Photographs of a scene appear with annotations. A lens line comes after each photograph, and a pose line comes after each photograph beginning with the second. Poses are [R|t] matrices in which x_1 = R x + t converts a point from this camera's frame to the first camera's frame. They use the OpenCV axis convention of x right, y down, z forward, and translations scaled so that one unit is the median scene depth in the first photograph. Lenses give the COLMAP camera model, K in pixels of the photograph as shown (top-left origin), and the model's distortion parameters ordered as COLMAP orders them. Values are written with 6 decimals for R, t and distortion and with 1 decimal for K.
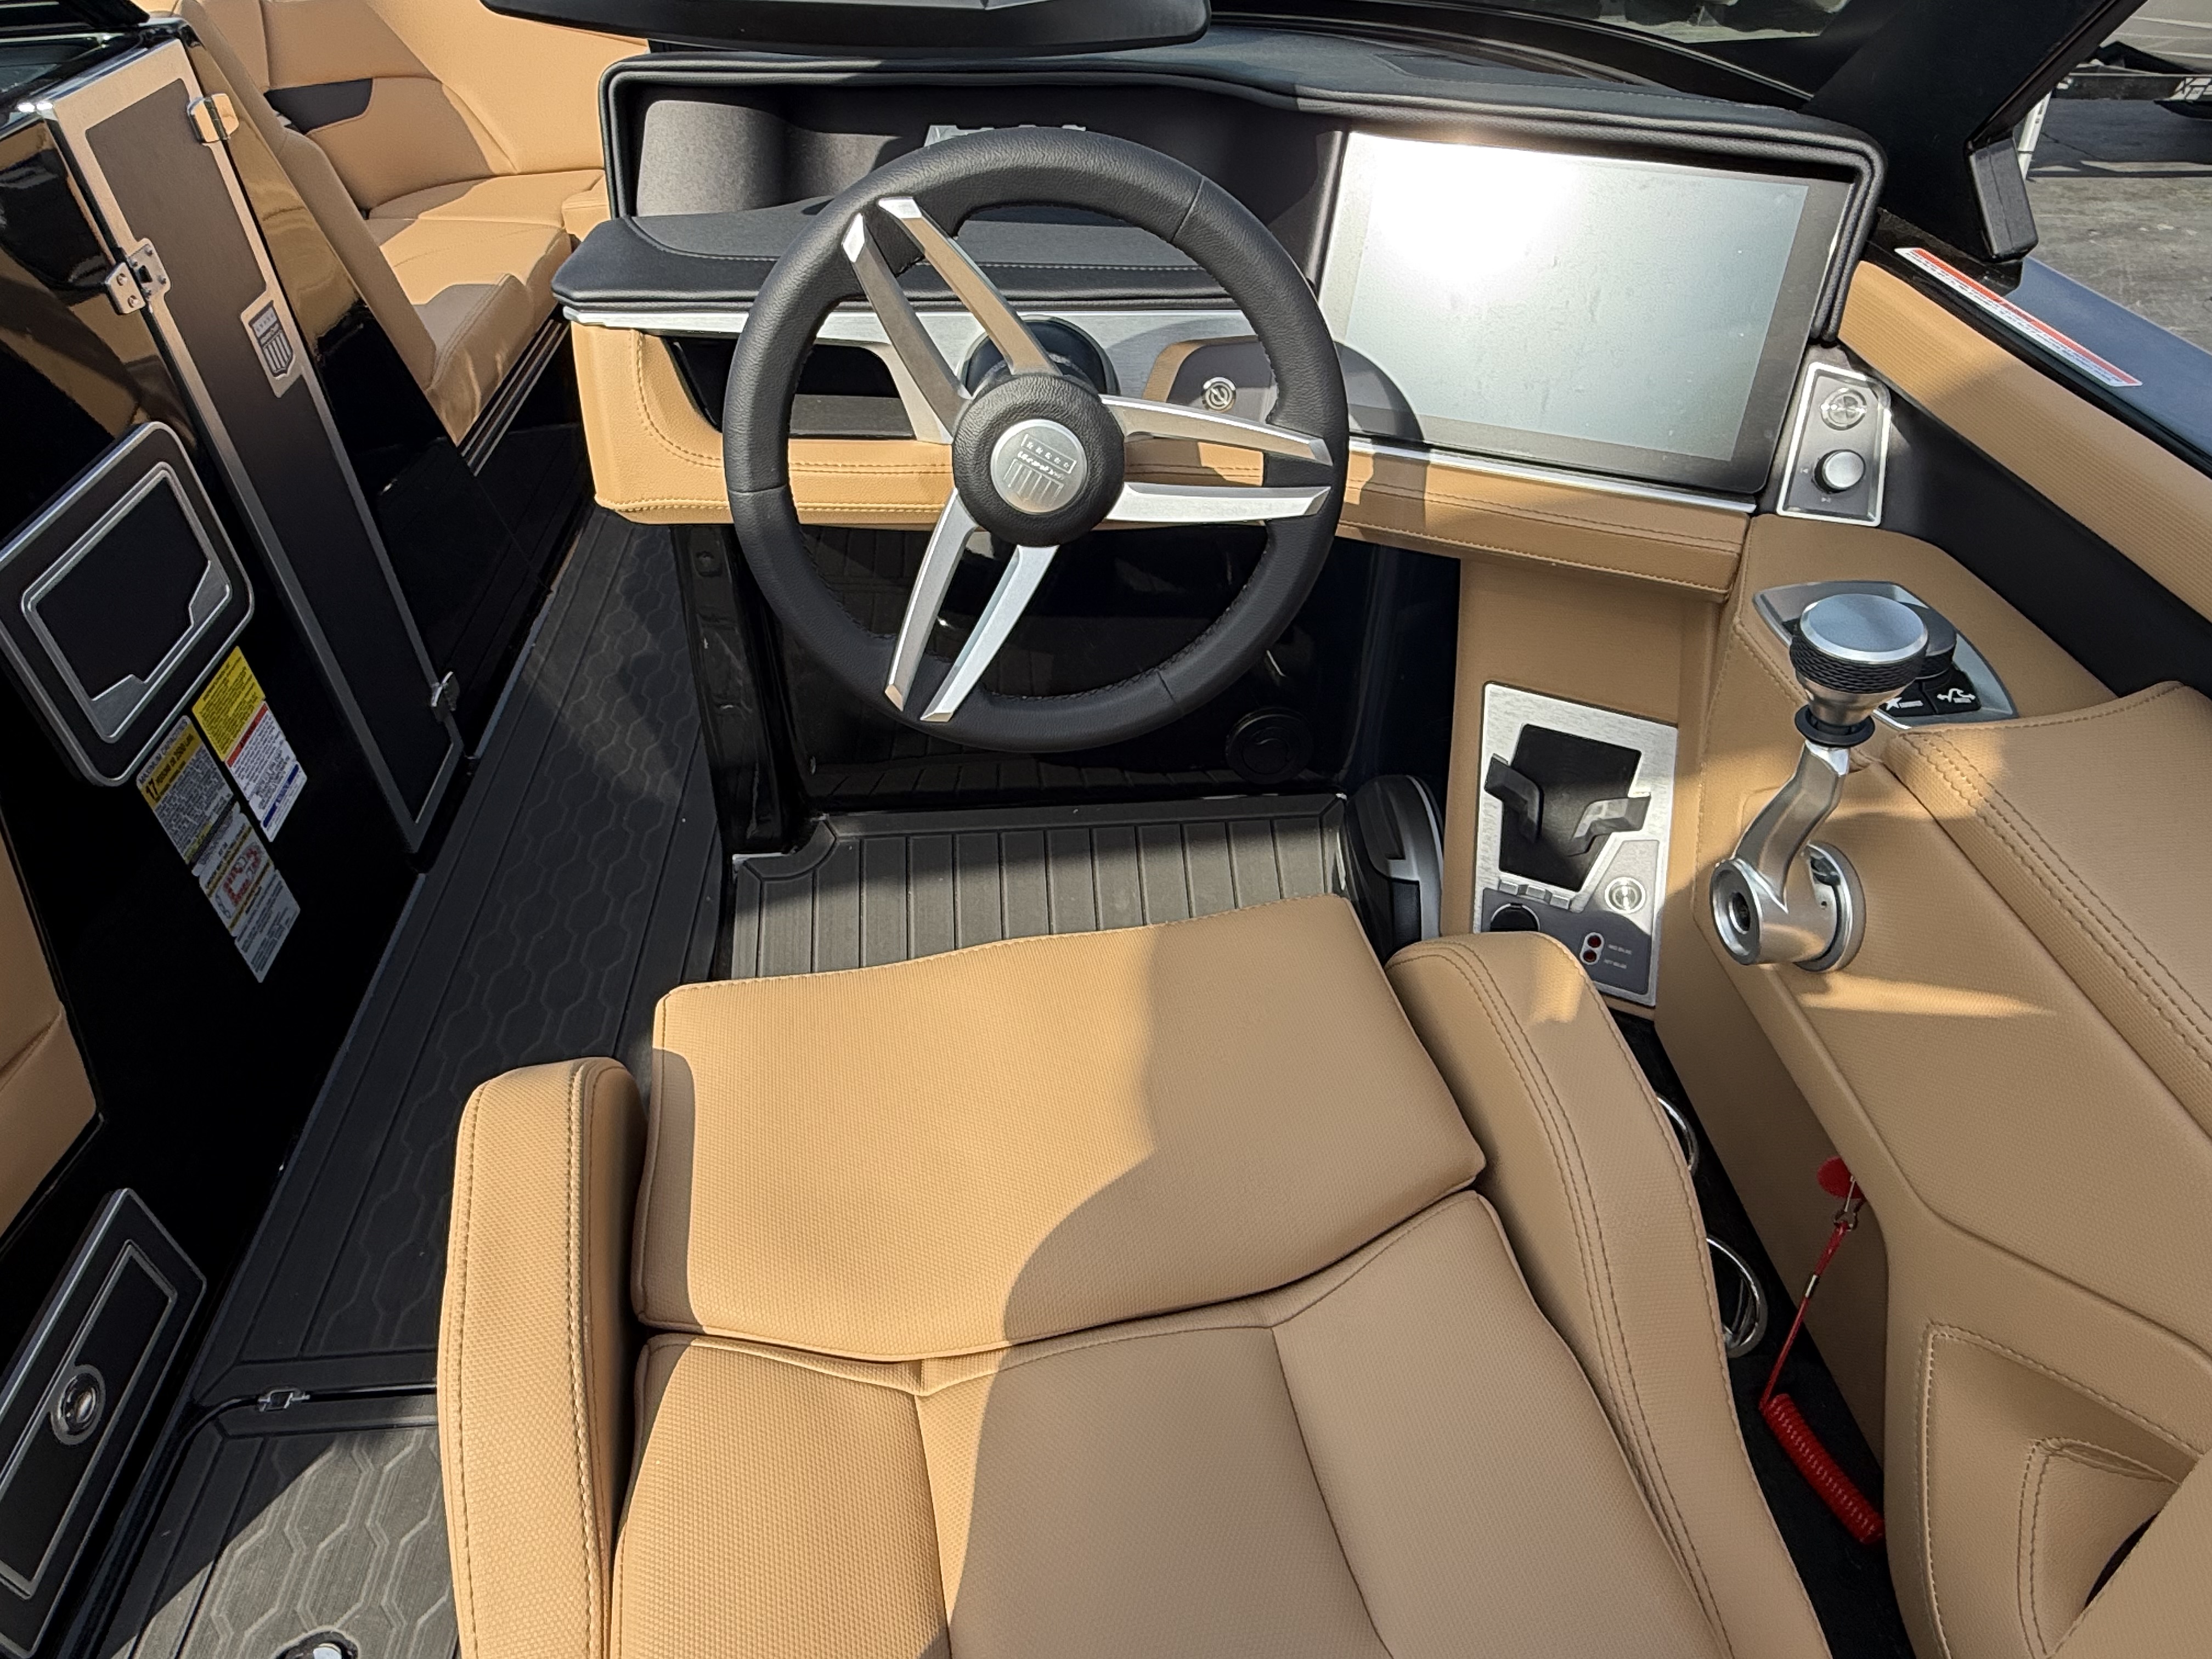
lens RADIAL K [[1376.8, 0, 1077.5], [0, 1376.8, 838.8], [0, 0, 1]] dist [-0.001823, 0.001760]
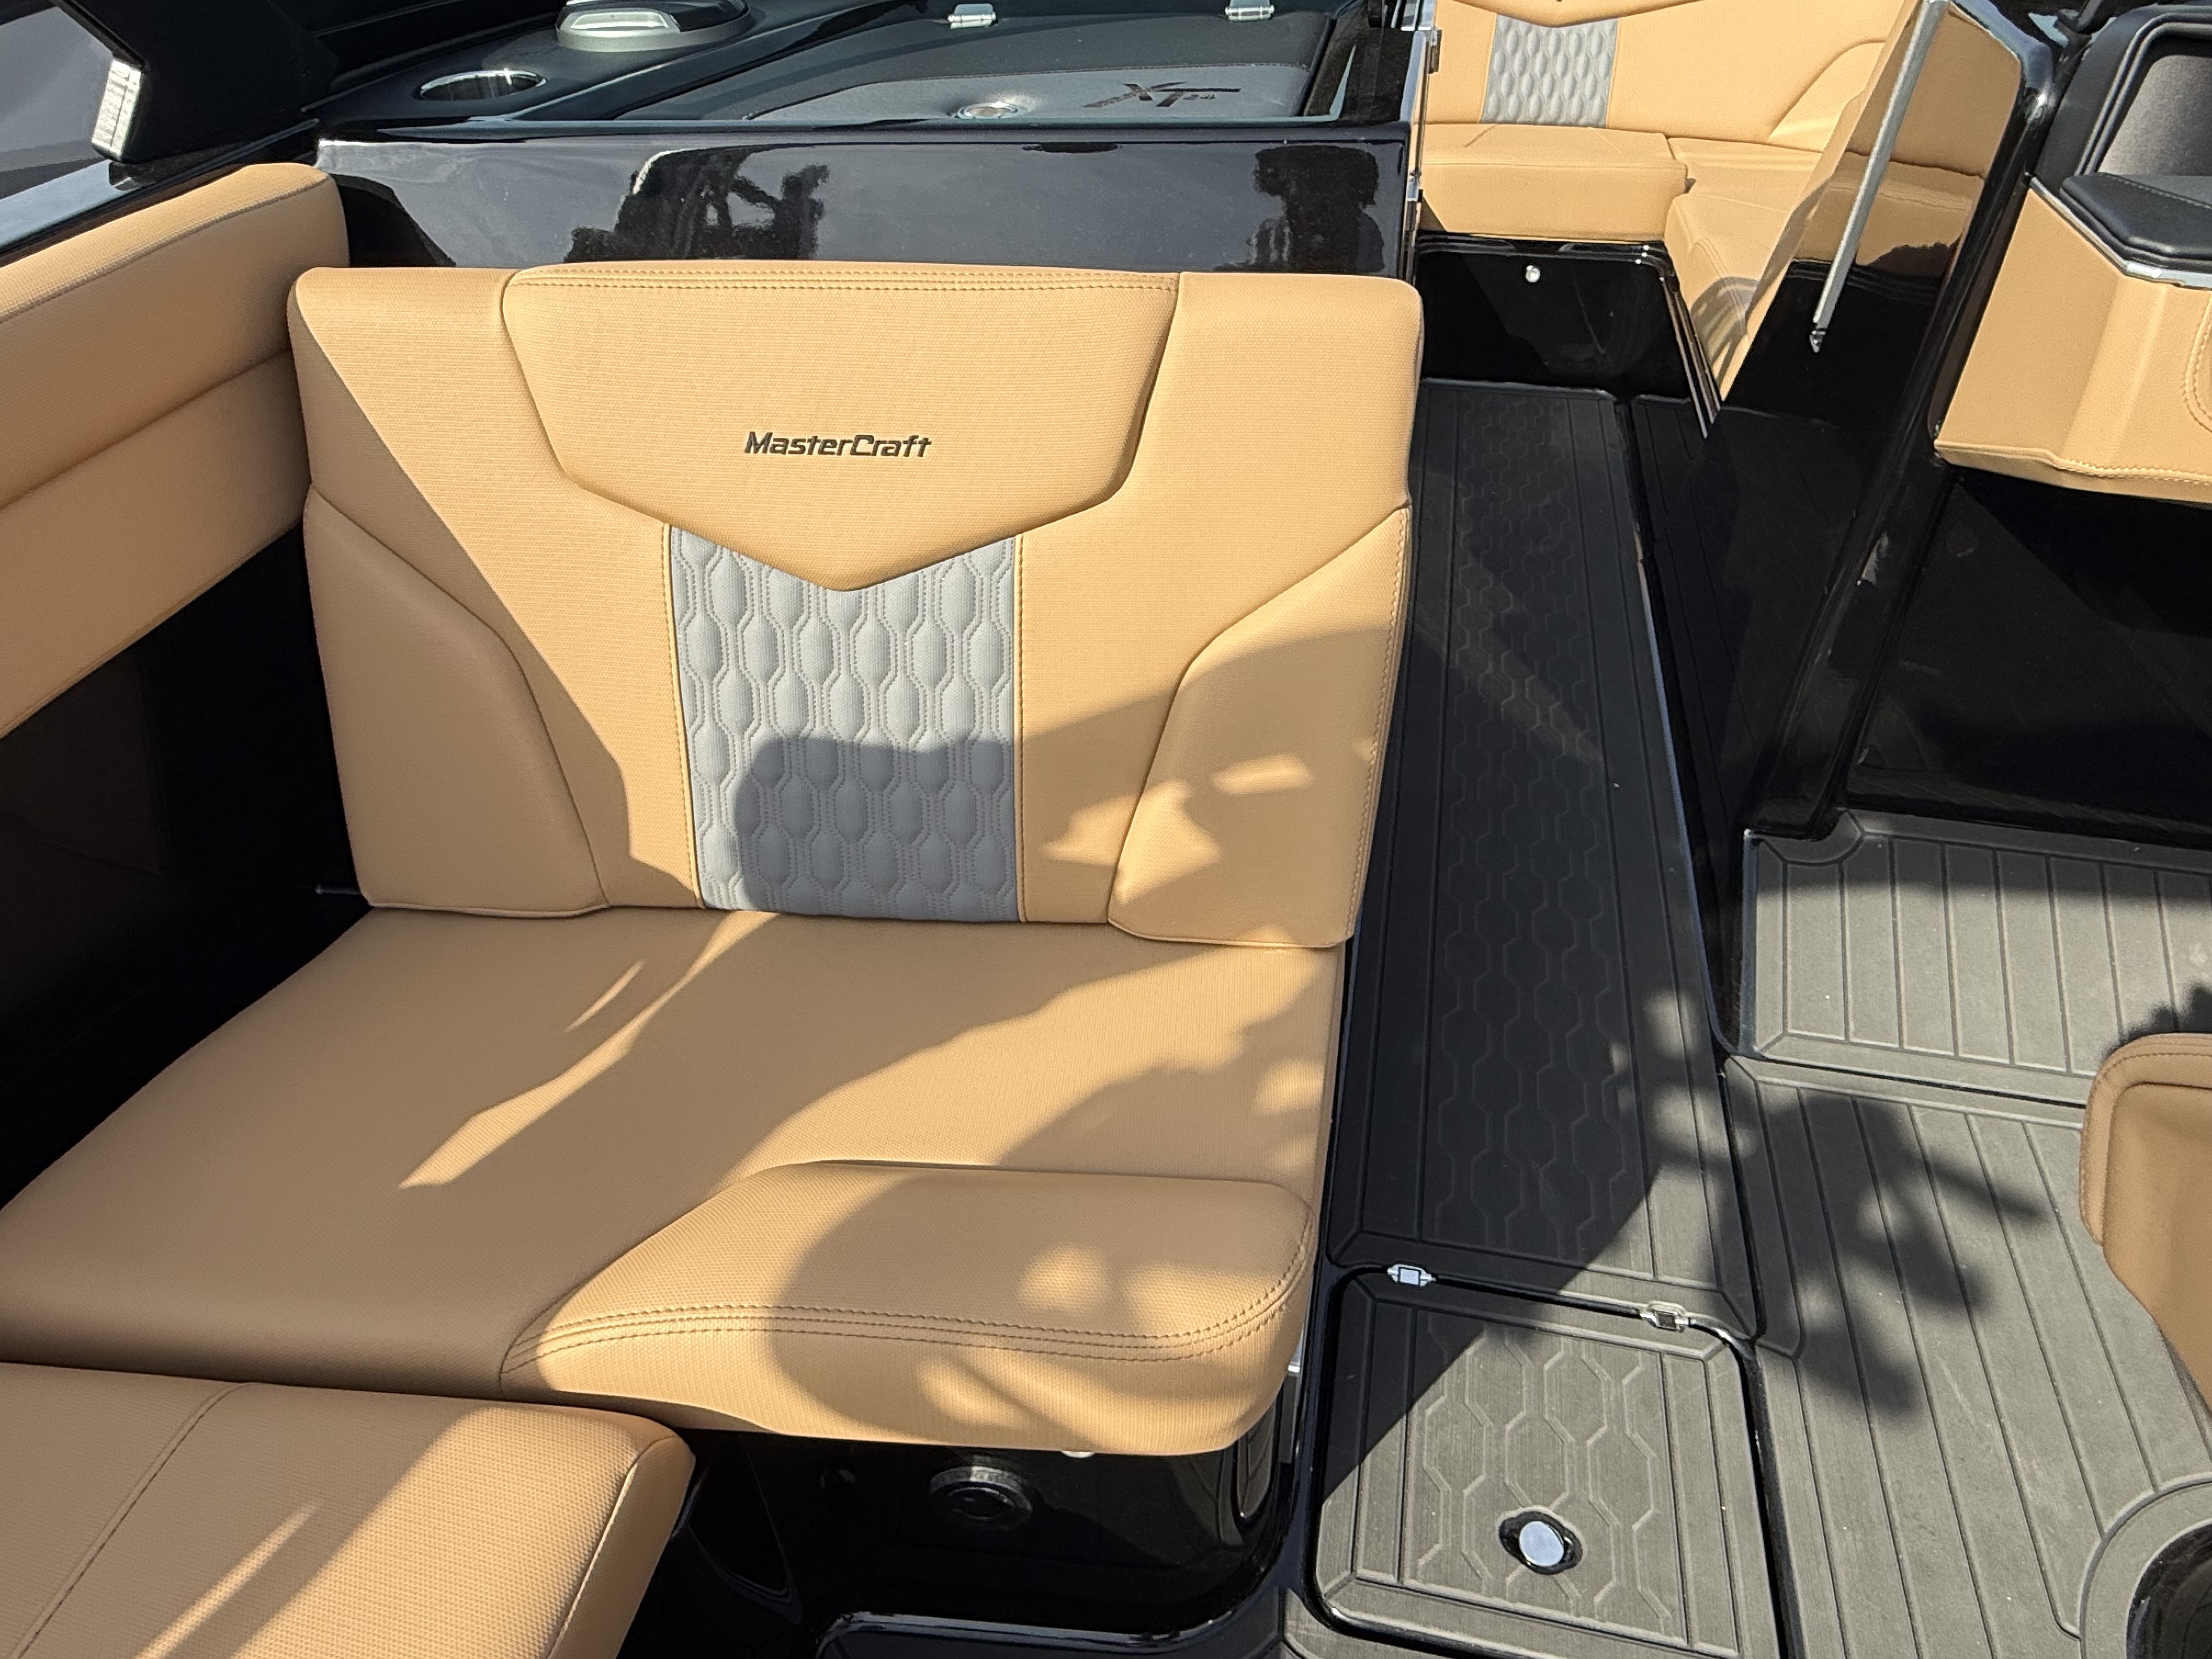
lens RADIAL K [[1376.8, 0, 1094.6], [0, 1376.8, 836.6], [0, 0, 1]] dist [-0.001823, 0.001760]
pose [[0.962917, 0.176764, -0.203826, -0.538969], [-0.174773, 0.984214, 0.027876, 0.075052], [0.205536, 0.008781, 0.978610, -0.065102]]
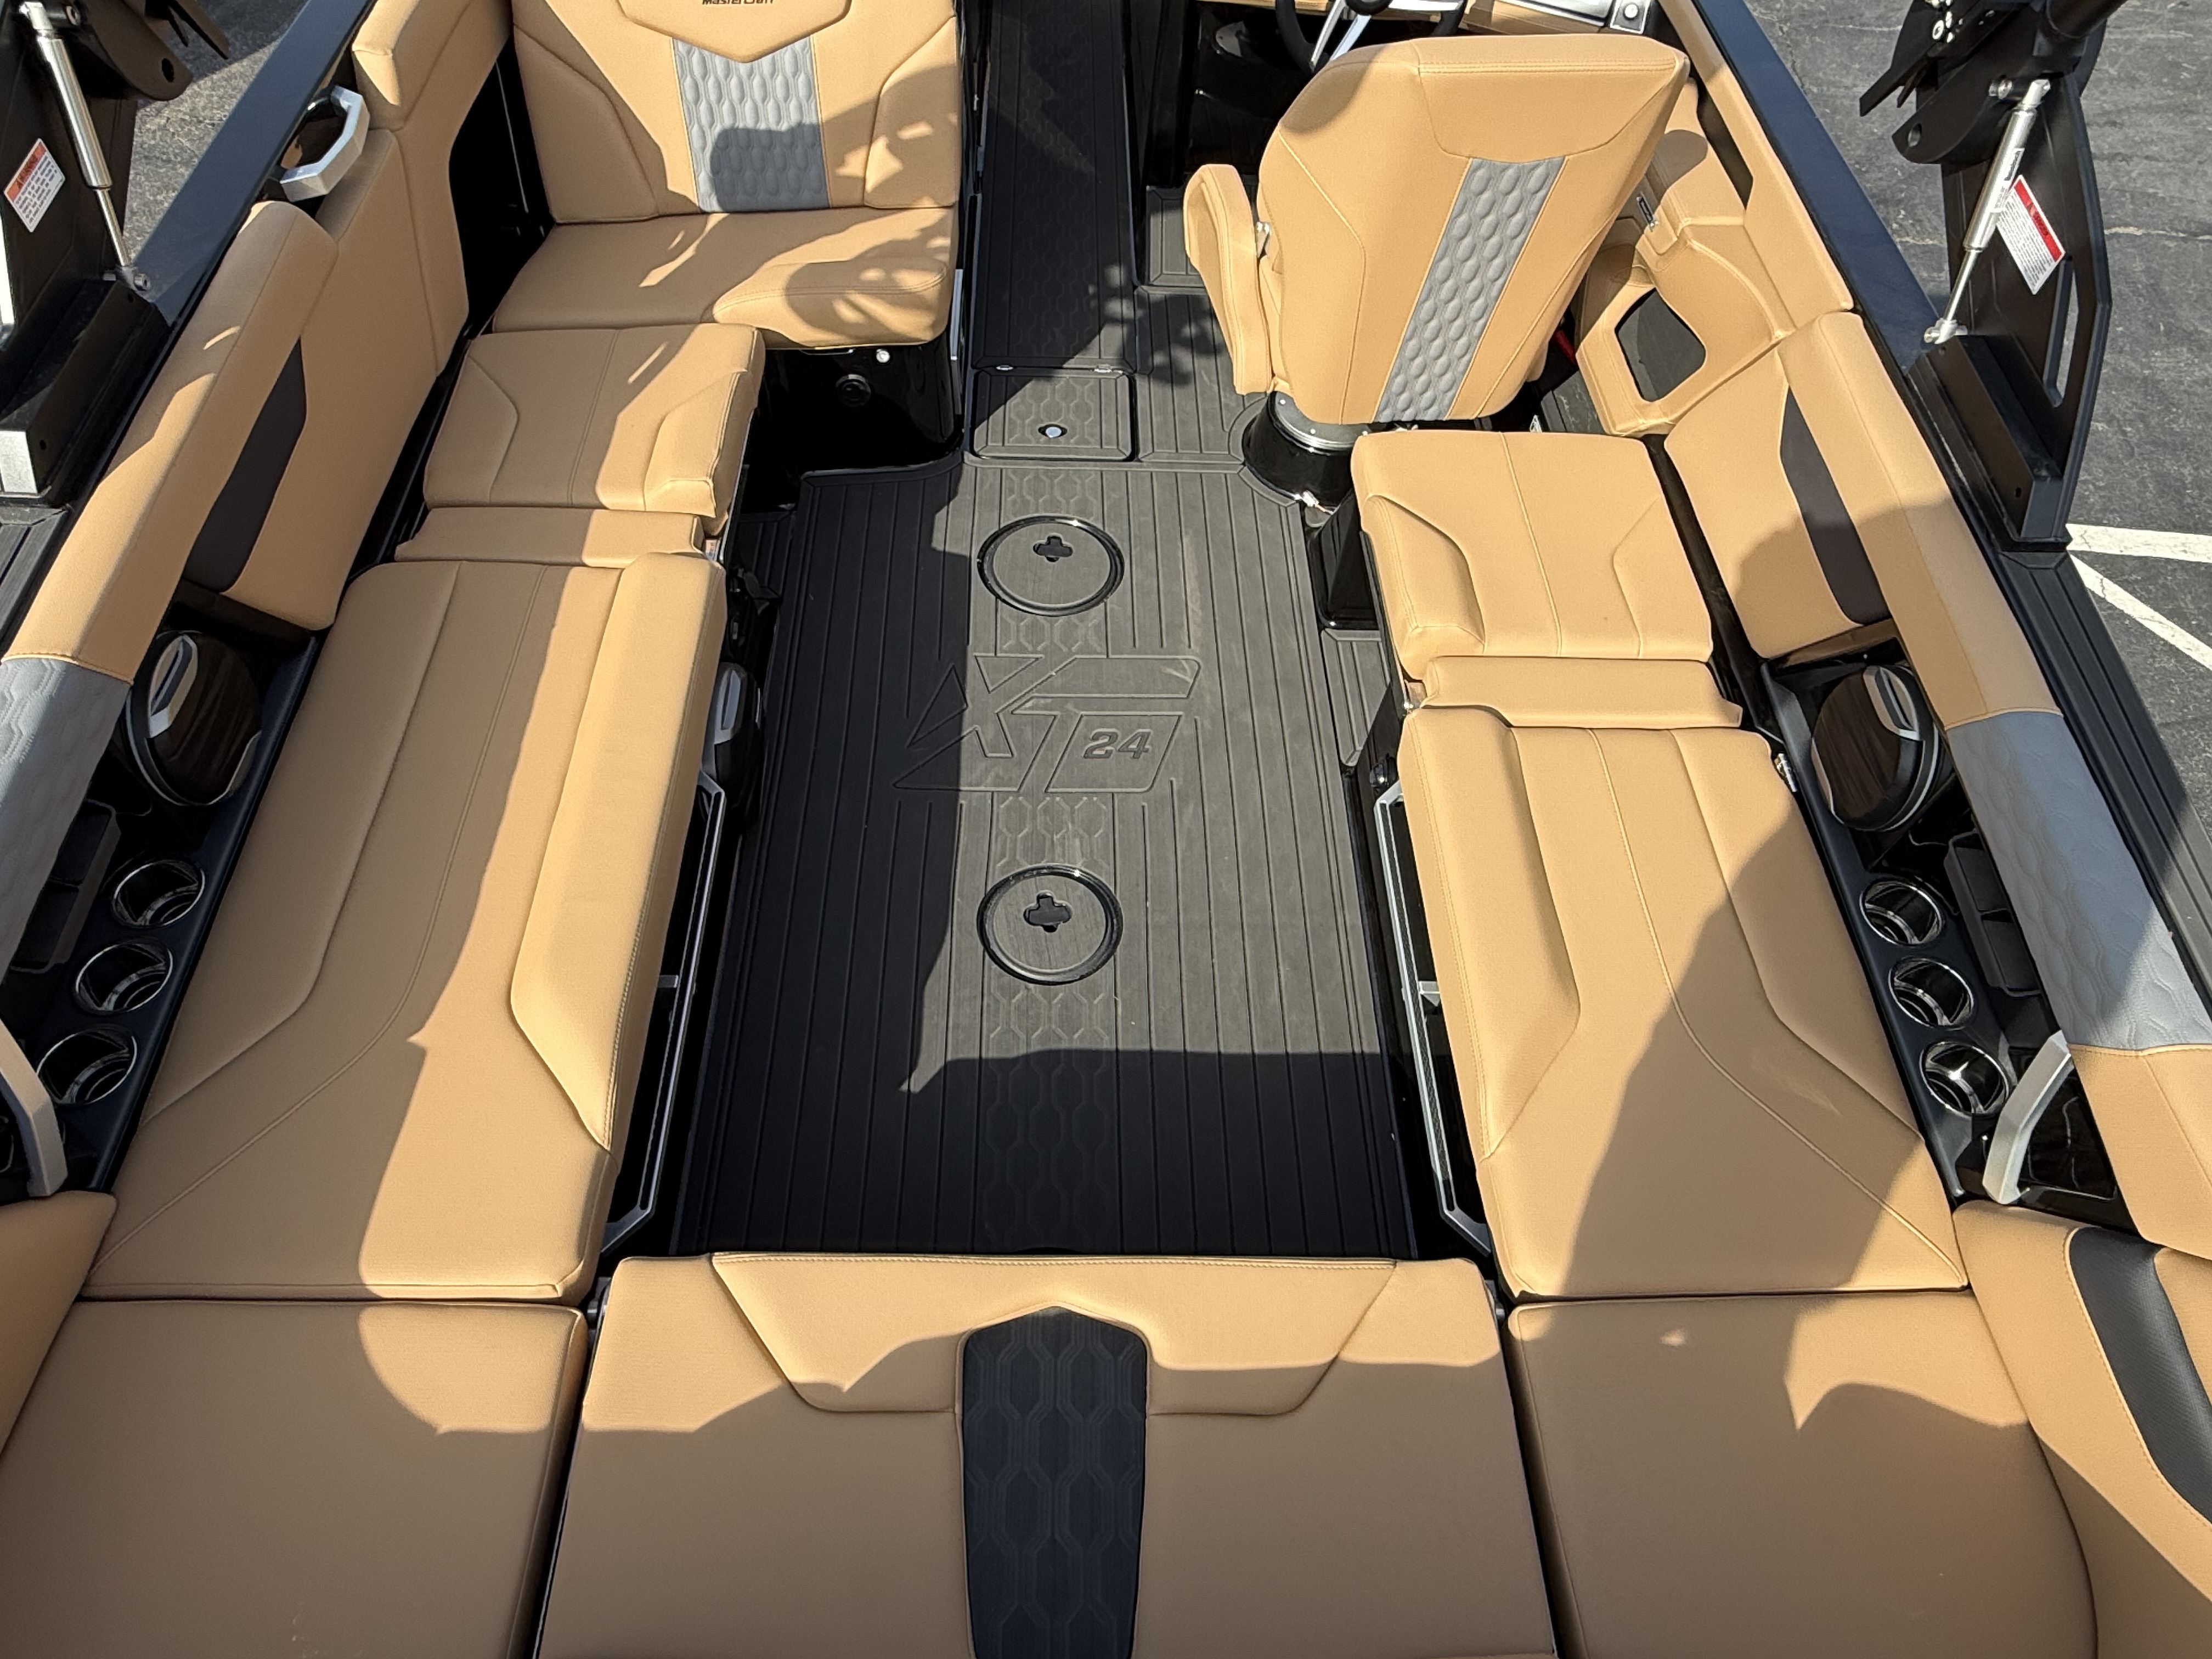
lens RADIAL K [[1376.8, 0, 1093.1], [0, 1376.8, 822.4], [0, 0, 1]] dist [-0.001823, 0.001760]
pose [[0.997070, 0.072235, 0.025177, -0.342085], [-0.076222, 0.965996, 0.247067, 0.478483], [-0.006474, -0.248262, 0.968671, -1.418805]]
